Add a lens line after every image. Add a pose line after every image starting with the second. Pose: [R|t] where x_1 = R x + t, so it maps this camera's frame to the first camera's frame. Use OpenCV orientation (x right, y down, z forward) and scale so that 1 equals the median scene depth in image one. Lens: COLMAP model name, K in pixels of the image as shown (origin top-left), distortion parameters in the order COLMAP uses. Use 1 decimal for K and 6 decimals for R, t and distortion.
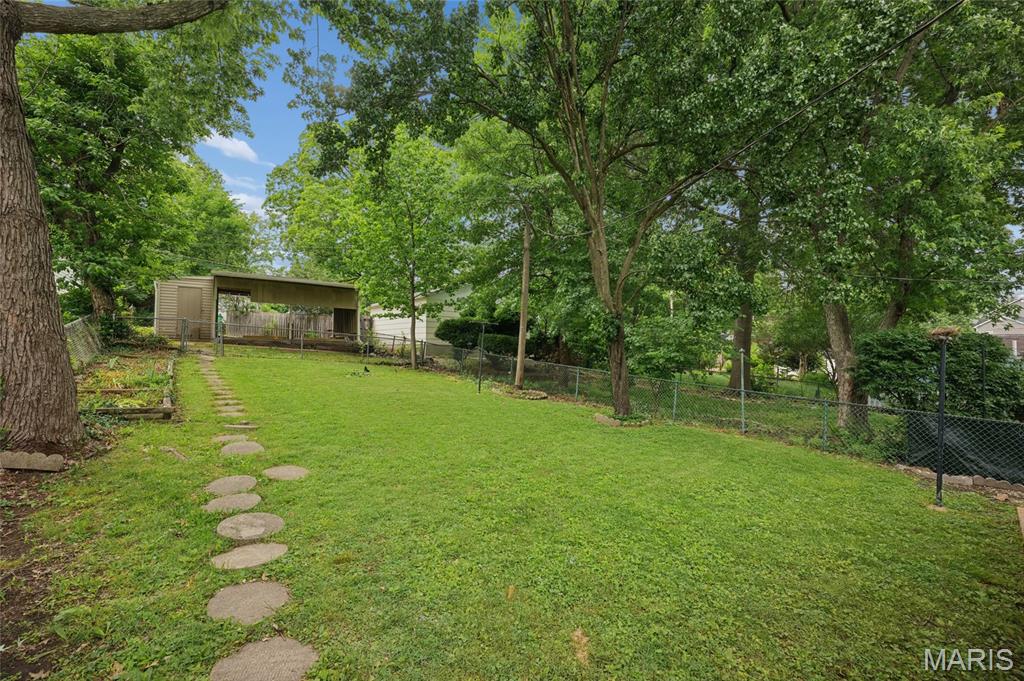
lens RADIAL K [[420.6, 0, 512.8], [0, 420.6, 337.4], [0, 0, 1]] dist [0.002180, 0.000608]
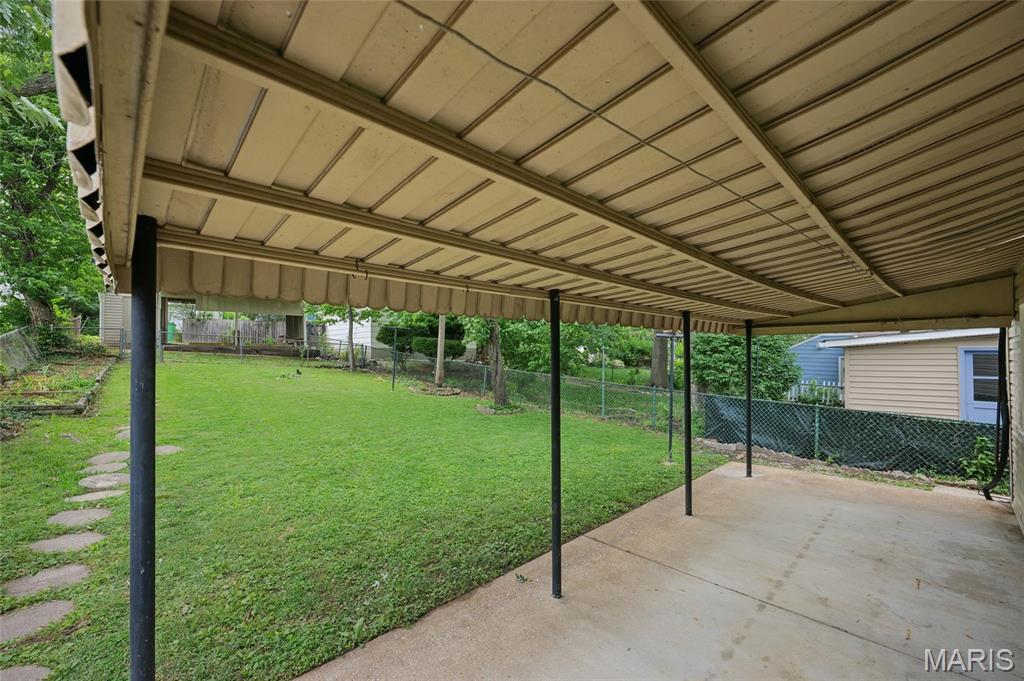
lens RADIAL K [[420.6, 0, 511.3], [0, 420.6, 343.5], [0, 0, 1]] dist [0.002180, 0.000608]
pose [[0.999162, -0.017445, 0.037015, 0.179639], [0.017123, 0.999813, 0.009011, 0.002486], [-0.037165, -0.008370, 0.999274, -0.116233]]
